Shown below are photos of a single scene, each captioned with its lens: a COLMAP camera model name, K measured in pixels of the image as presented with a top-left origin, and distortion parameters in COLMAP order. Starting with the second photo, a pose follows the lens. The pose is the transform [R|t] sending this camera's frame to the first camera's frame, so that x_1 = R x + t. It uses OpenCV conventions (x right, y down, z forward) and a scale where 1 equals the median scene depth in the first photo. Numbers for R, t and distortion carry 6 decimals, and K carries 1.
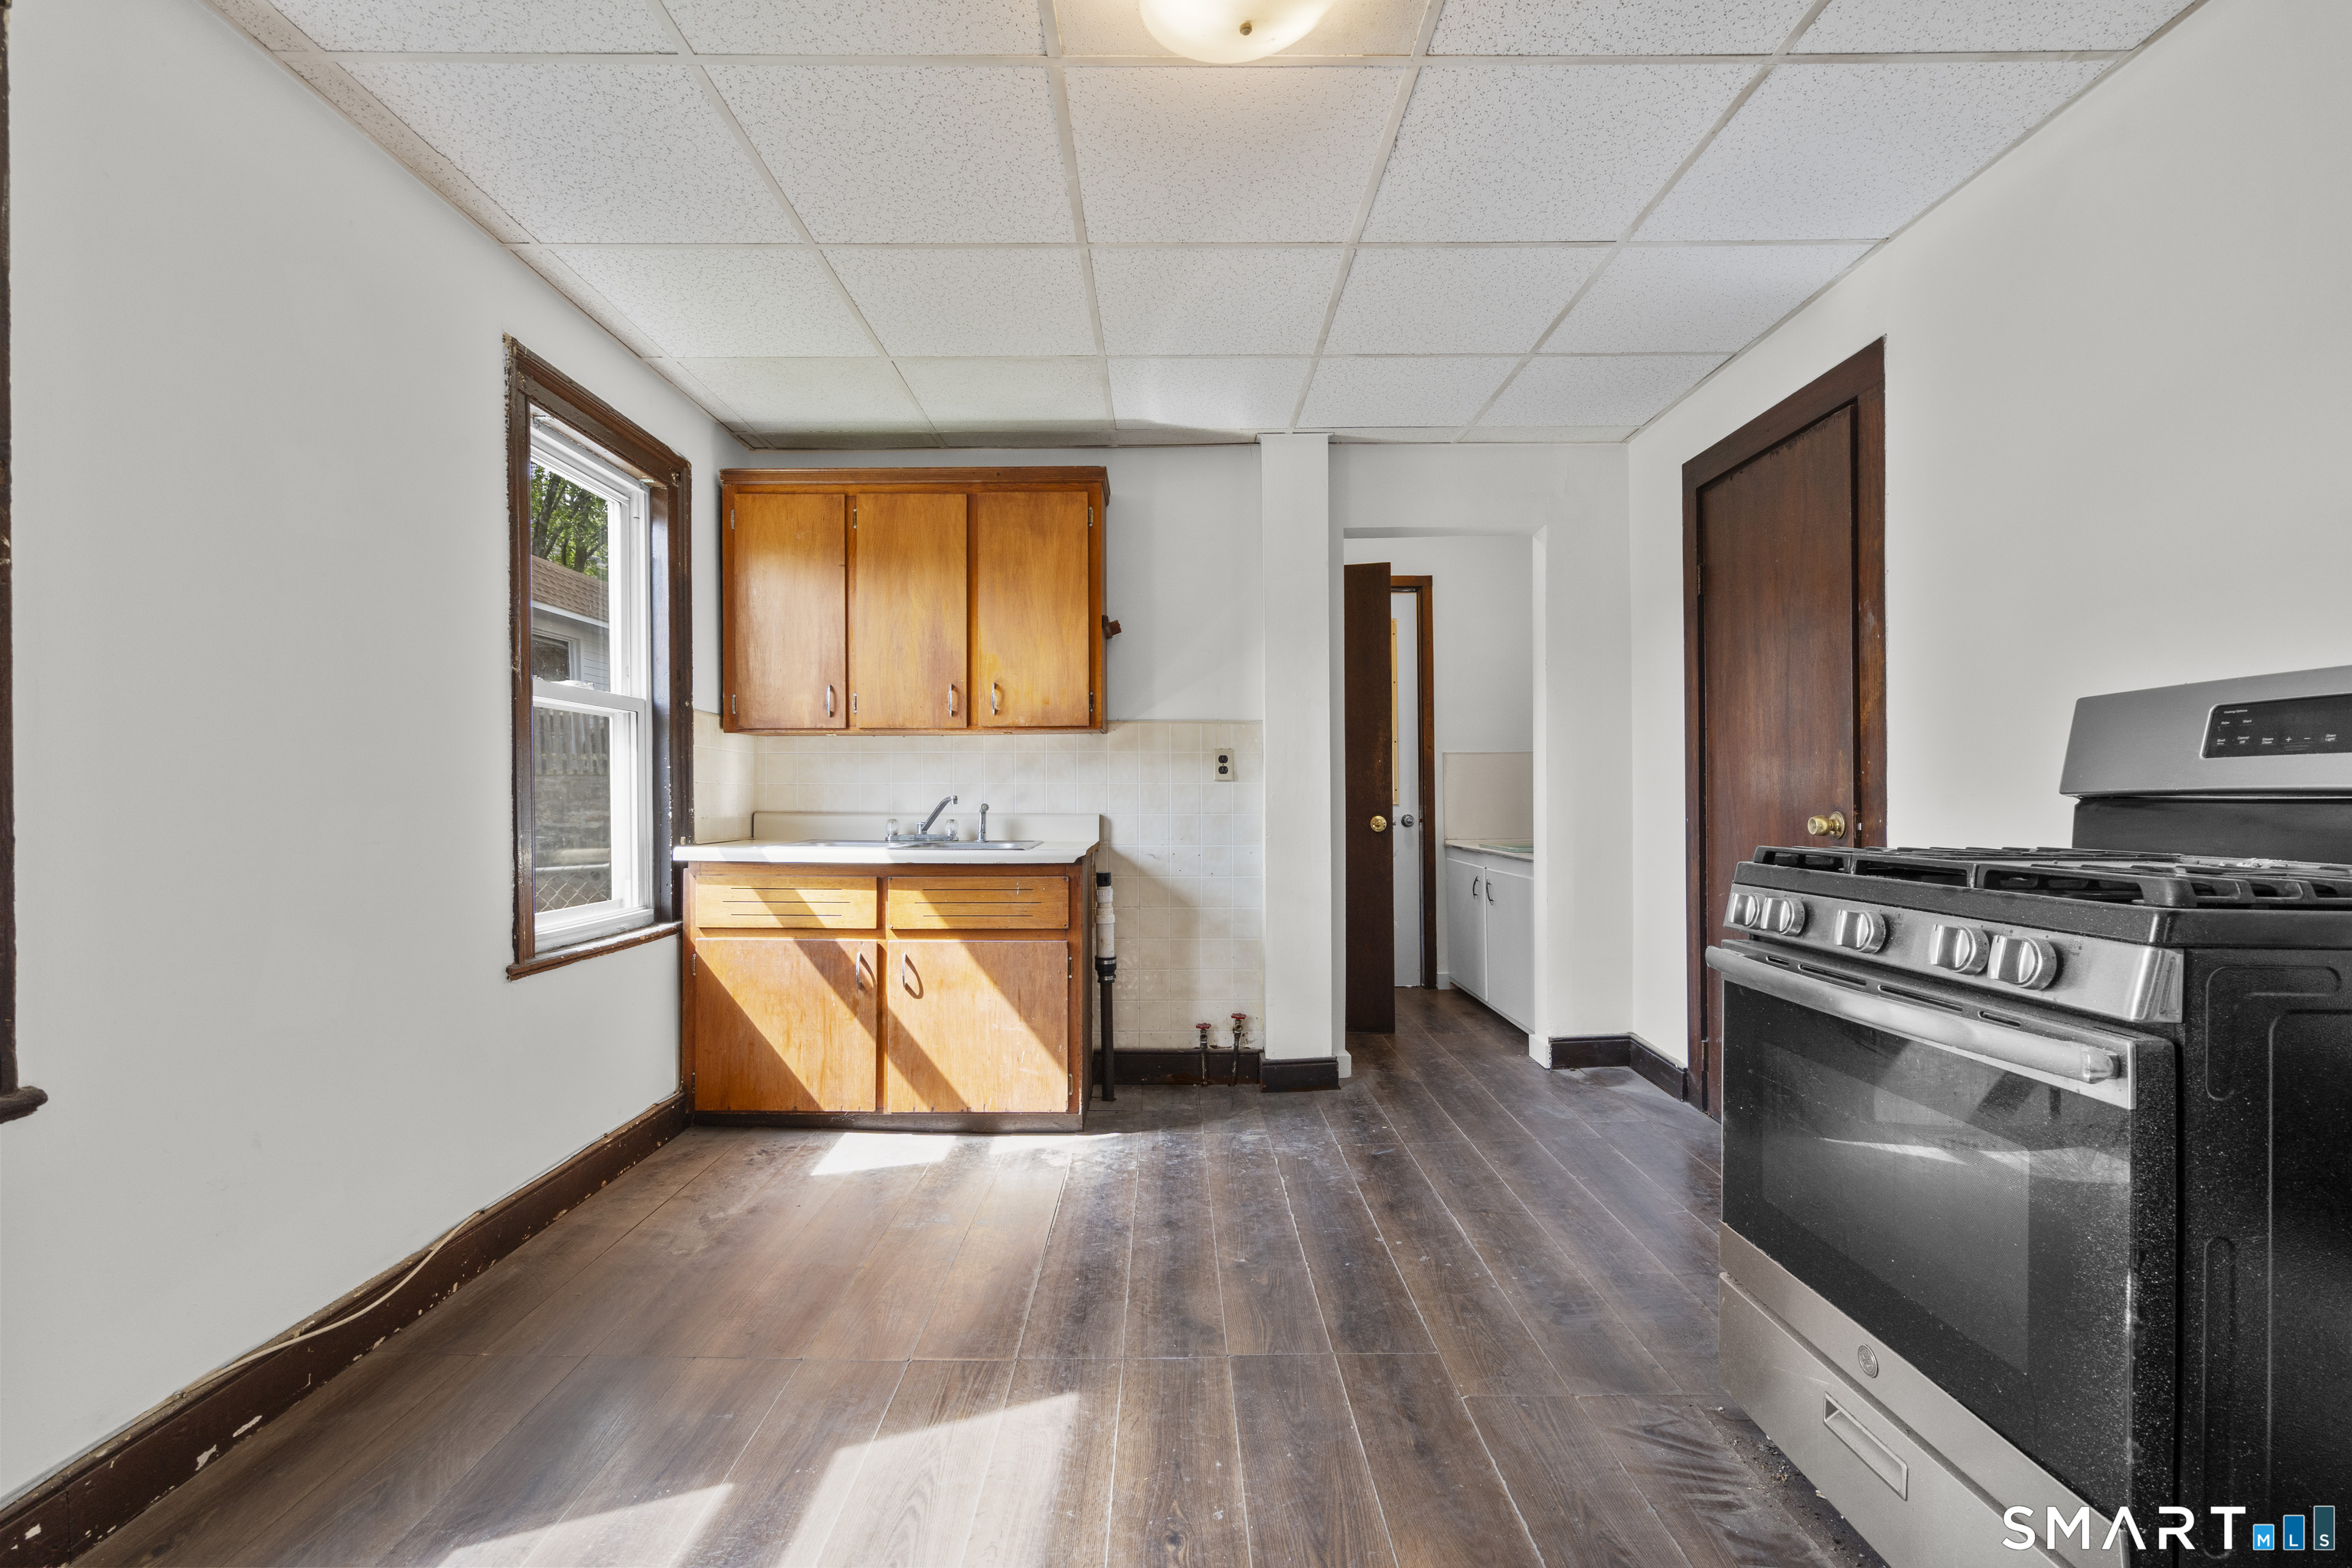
lens RADIAL K [[1051.3, 0, 1175.0], [0, 1051.3, 796.8], [0, 0, 1]] dist [-0.008341, 0.000073]
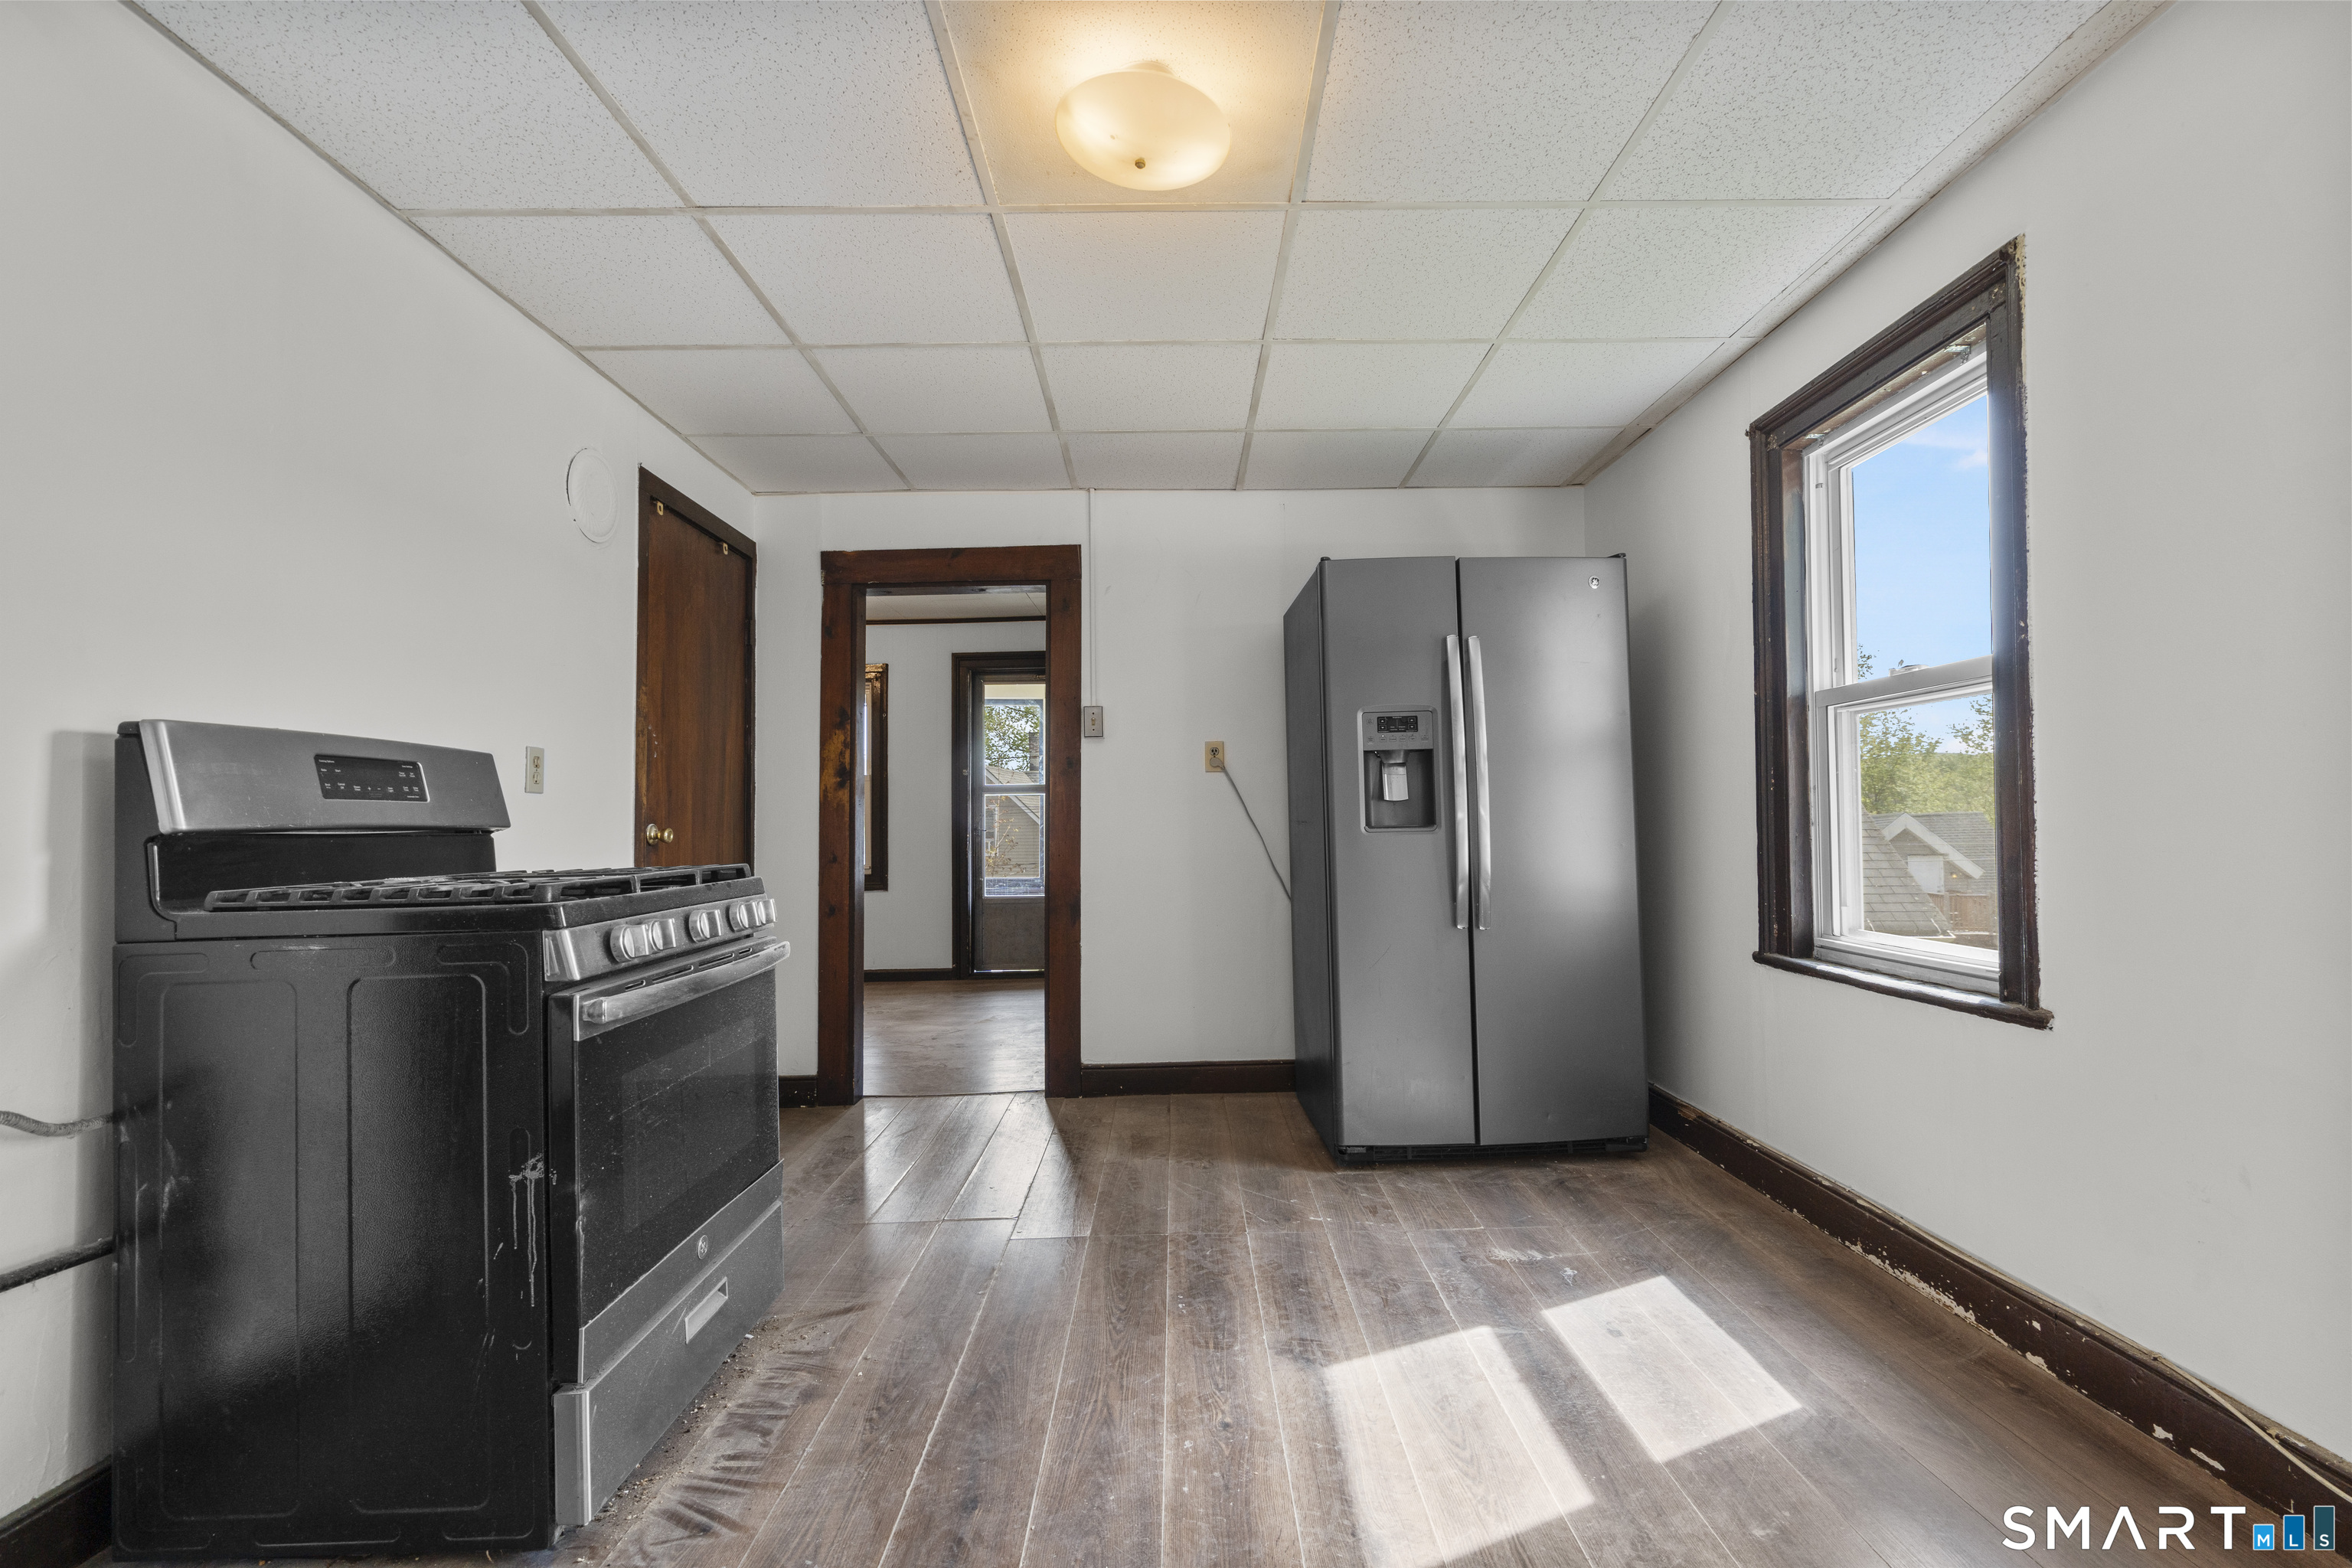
lens RADIAL K [[1051.3, 0, 1175.0], [0, 1051.3, 796.8], [0, 0, 1]] dist [-0.008341, 0.000073]
pose [[-0.999785, 0.019197, 0.007888, 0.033420], [0.019004, 0.999534, -0.023873, 0.006119], [-0.008342, -0.023718, -0.999684, 2.149185]]
